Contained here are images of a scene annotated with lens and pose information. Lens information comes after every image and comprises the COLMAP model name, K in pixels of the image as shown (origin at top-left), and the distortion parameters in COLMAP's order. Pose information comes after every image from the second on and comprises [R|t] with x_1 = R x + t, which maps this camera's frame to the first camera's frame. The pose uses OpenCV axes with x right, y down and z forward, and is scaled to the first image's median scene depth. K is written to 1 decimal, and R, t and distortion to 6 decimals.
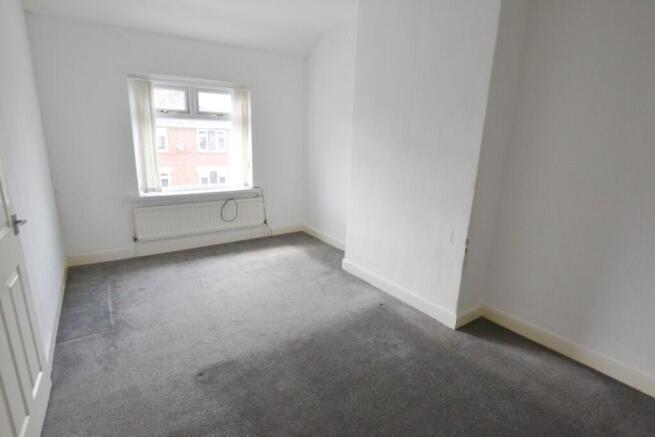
lens RADIAL K [[323.1, 0, 327.5], [0, 323.1, 218.5], [0, 0, 1]] dist [-0.004131, -0.000465]
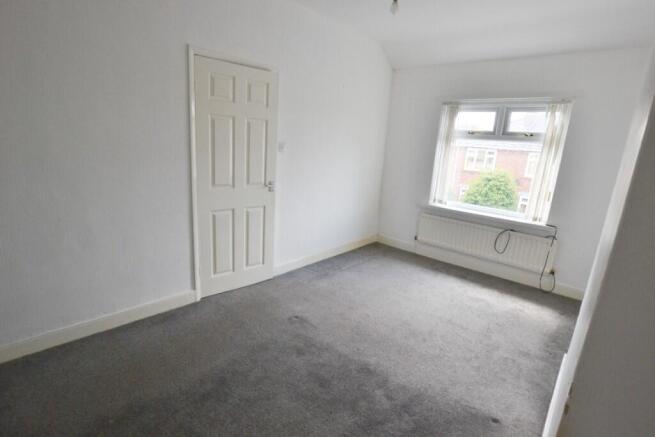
lens RADIAL K [[323.1, 0, 327.5], [0, 323.1, 218.5], [0, 0, 1]] dist [-0.004131, -0.000465]
pose [[0.275338, 0.214735, -0.937058, 0.415894], [-0.295551, 0.946435, 0.130041, -0.063090], [0.914789, 0.241144, 0.324054, 0.290671]]
